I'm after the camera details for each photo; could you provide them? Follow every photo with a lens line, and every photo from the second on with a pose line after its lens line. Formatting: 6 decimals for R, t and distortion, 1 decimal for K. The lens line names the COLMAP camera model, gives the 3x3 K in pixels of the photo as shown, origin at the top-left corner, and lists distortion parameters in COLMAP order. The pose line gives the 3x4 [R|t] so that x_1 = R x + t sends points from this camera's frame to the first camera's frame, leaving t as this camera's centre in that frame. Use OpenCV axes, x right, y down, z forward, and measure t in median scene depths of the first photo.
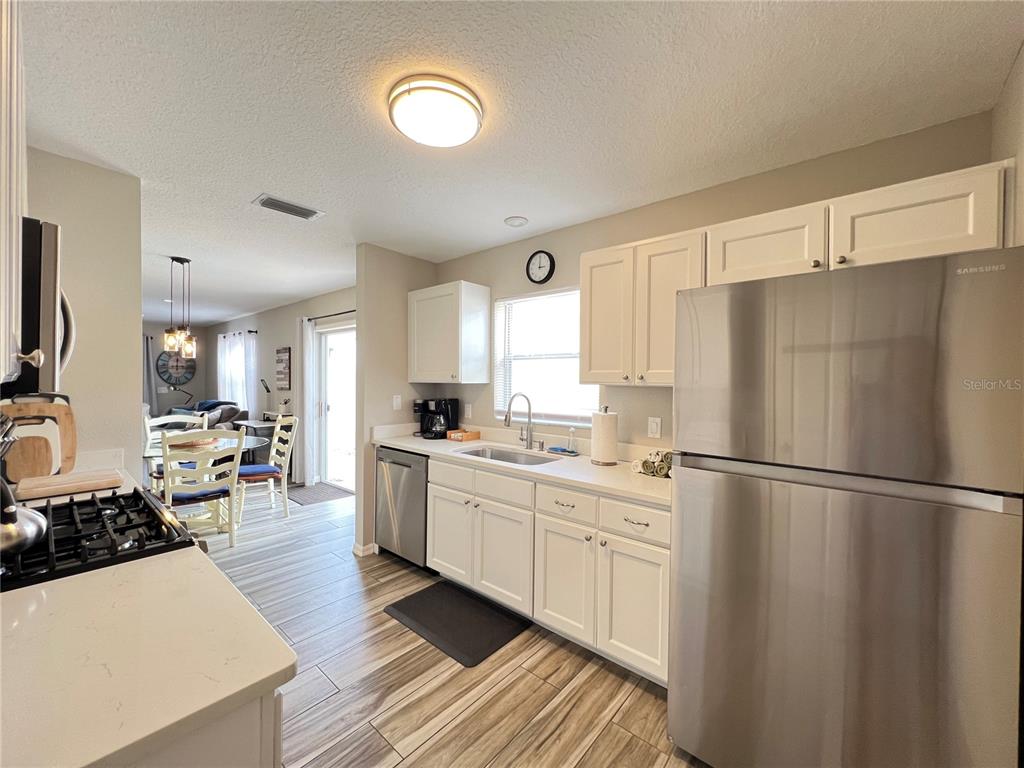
lens RADIAL K [[411.7, 0, 511.9], [0, 411.7, 382.9], [0, 0, 1]] dist [-0.001417, 0.000338]
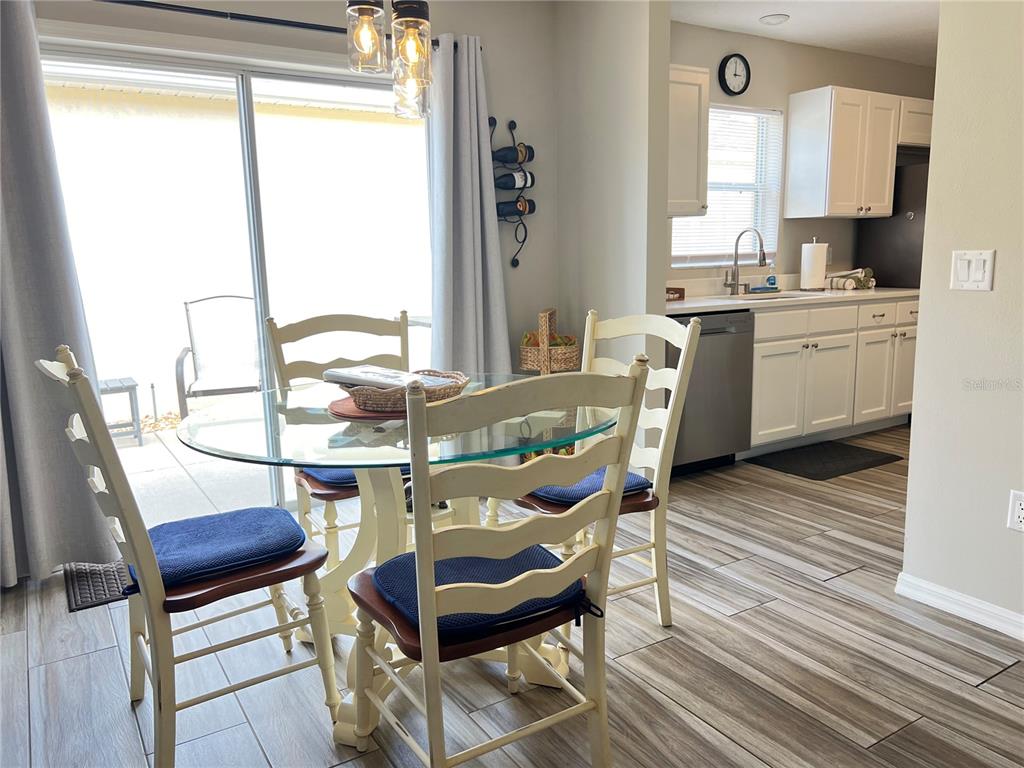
lens RADIAL K [[770.9, 0, 536.9], [0, 770.9, 387.2], [0, 0, 1]] dist [0.057311, -0.066555]
pose [[0.277276, -0.177201, 0.944308, -1.437899], [0.029542, 0.983953, 0.175966, 0.044125], [-0.960336, -0.020894, 0.278061, 0.821880]]
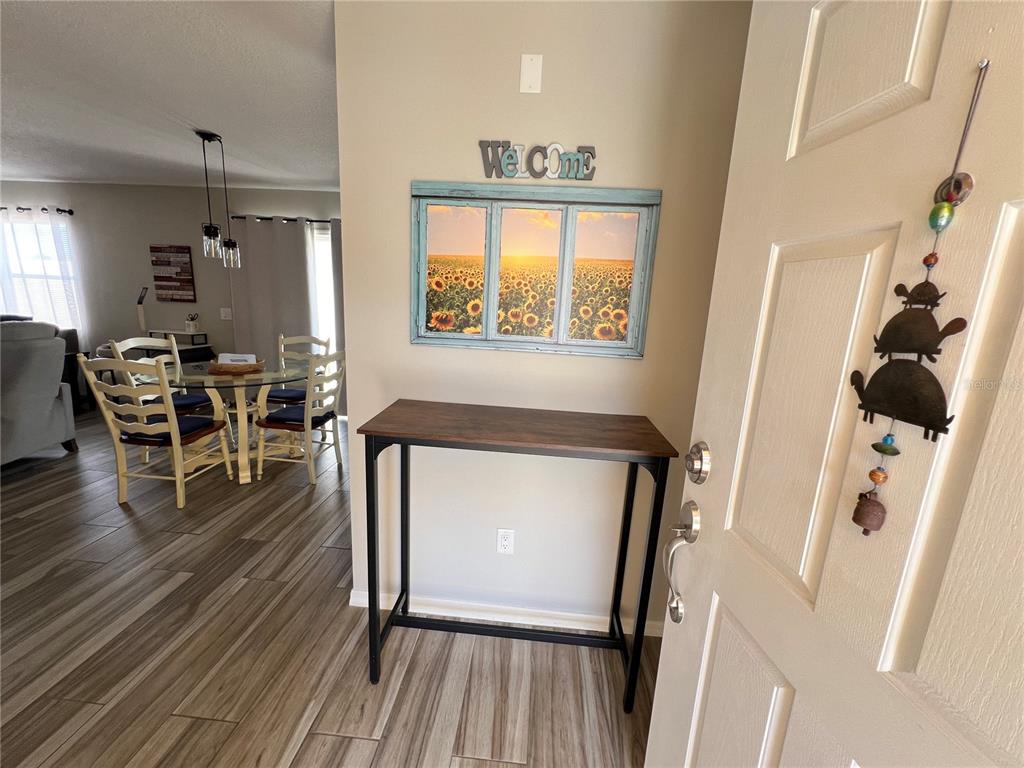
lens RADIAL K [[411.7, 0, 514.6], [0, 411.7, 382.9], [0, 0, 1]] dist [-0.001417, 0.000338]
pose [[0.803043, -0.091417, 0.588867, -0.912947], [-0.037143, 0.978564, 0.202566, -0.025434], [-0.594762, -0.184541, 0.782434, -0.039252]]
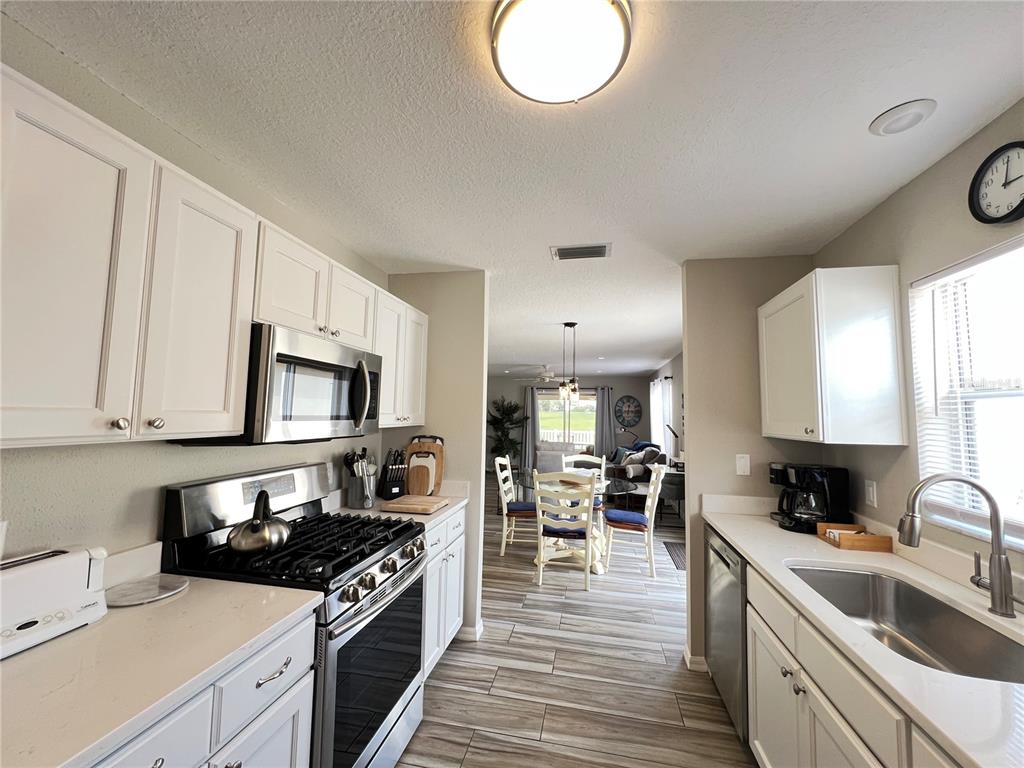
lens RADIAL K [[411.7, 0, 513.0], [0, 411.7, 383.6], [0, 0, 1]] dist [-0.001417, 0.000338]
pose [[0.490255, -0.066562, -0.869033, 0.153694], [-0.020378, 0.995932, -0.087777, -0.020978], [0.871341, 0.060742, 0.486904, 0.308686]]
